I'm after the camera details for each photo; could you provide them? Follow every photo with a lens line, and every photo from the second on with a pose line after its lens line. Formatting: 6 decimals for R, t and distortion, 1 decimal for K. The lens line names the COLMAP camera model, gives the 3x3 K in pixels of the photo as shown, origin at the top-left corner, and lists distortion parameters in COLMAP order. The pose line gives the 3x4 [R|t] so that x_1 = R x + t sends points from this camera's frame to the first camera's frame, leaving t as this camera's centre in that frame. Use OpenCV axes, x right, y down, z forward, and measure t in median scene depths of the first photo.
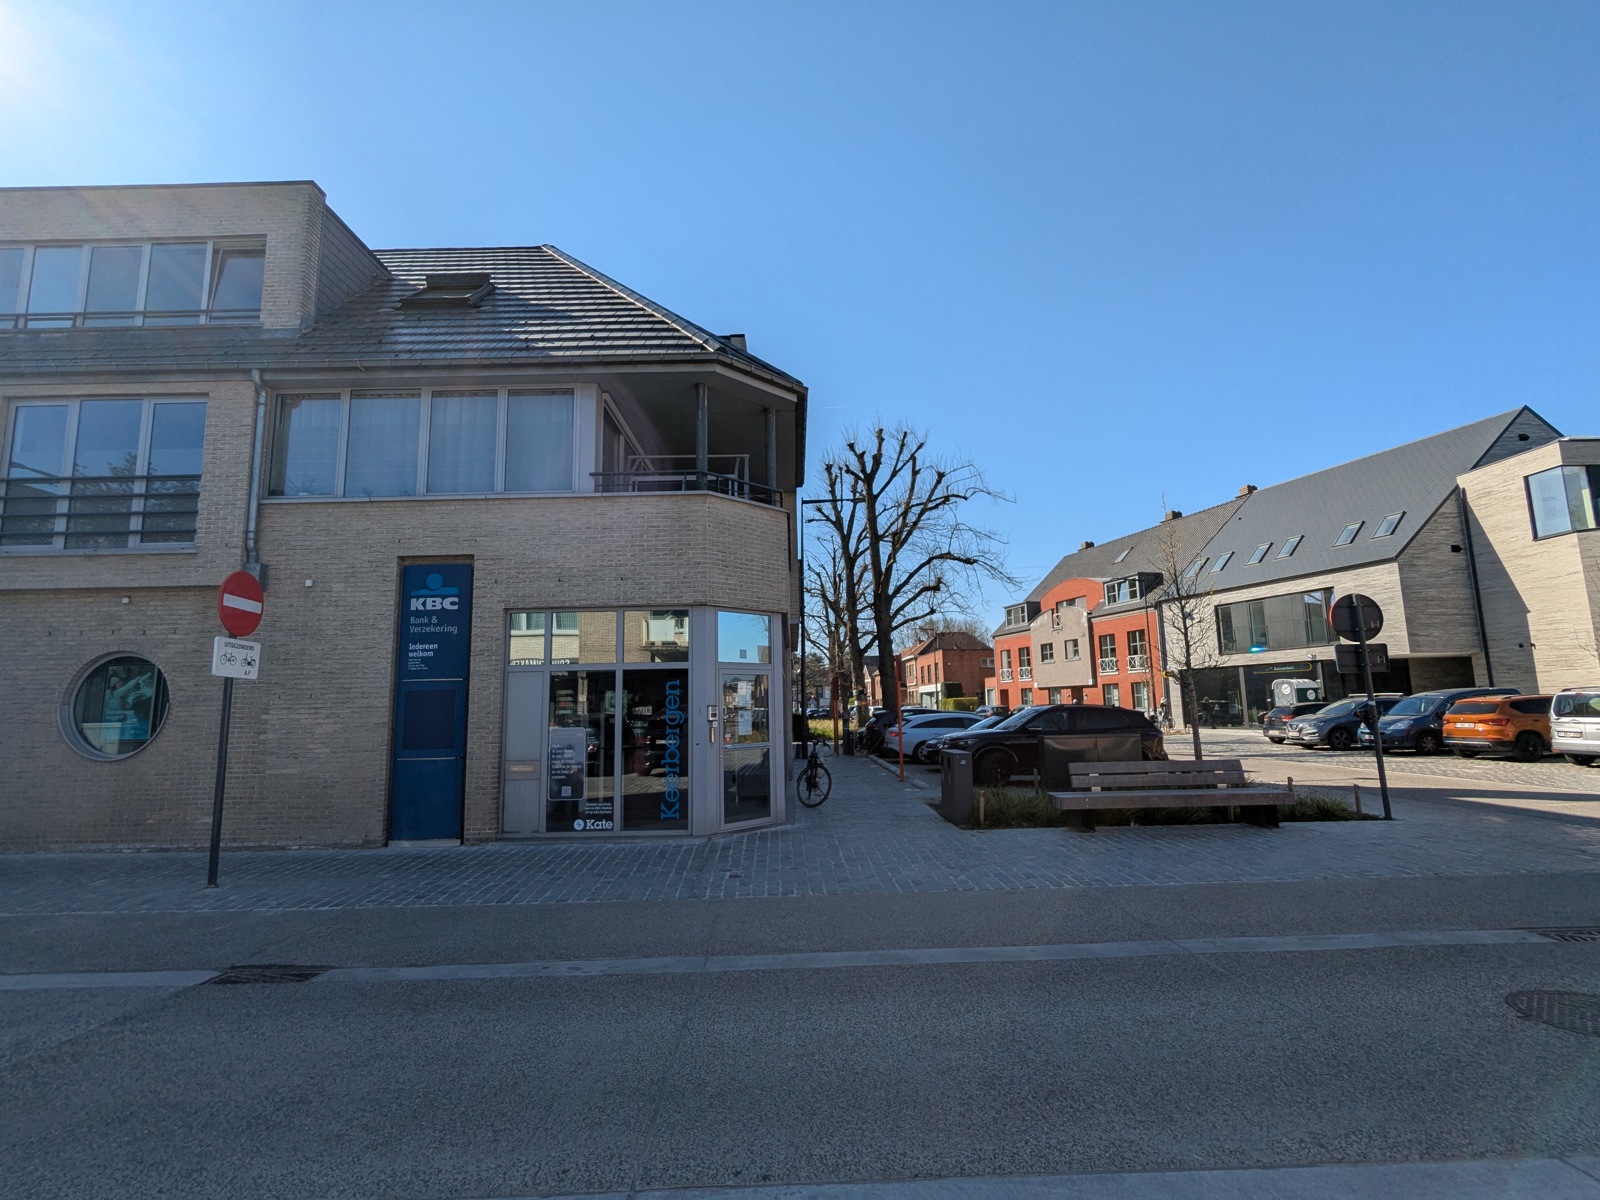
lens RADIAL K [[749.4, 0, 795.4], [0, 749.4, 602.6], [0, 0, 1]] dist [-0.005589, 0.000096]
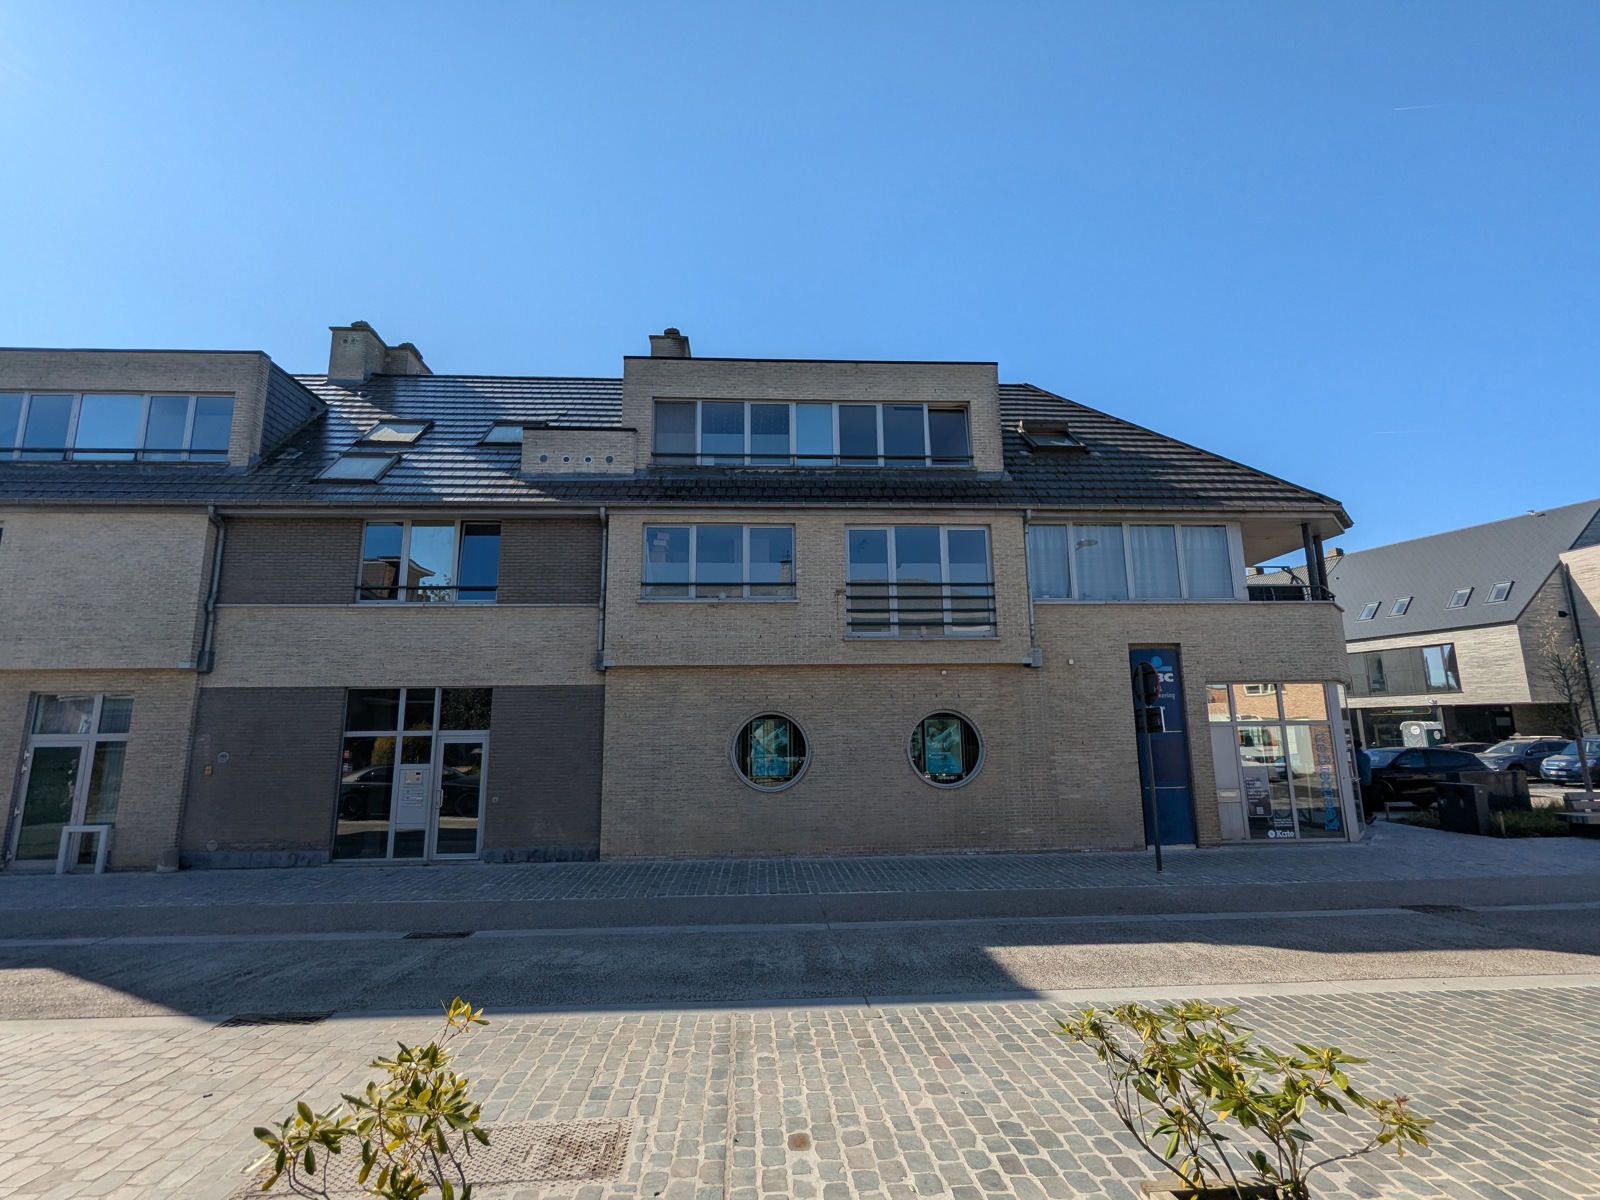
lens RADIAL K [[749.4, 0, 799.4], [0, 749.4, 598.4], [0, 0, 1]] dist [-0.005589, 0.000096]
pose [[0.998240, 0.018758, 0.056260, -1.238113], [-0.016287, 0.998896, -0.044070, -0.074793], [-0.057024, 0.043076, 0.997443, -0.386552]]
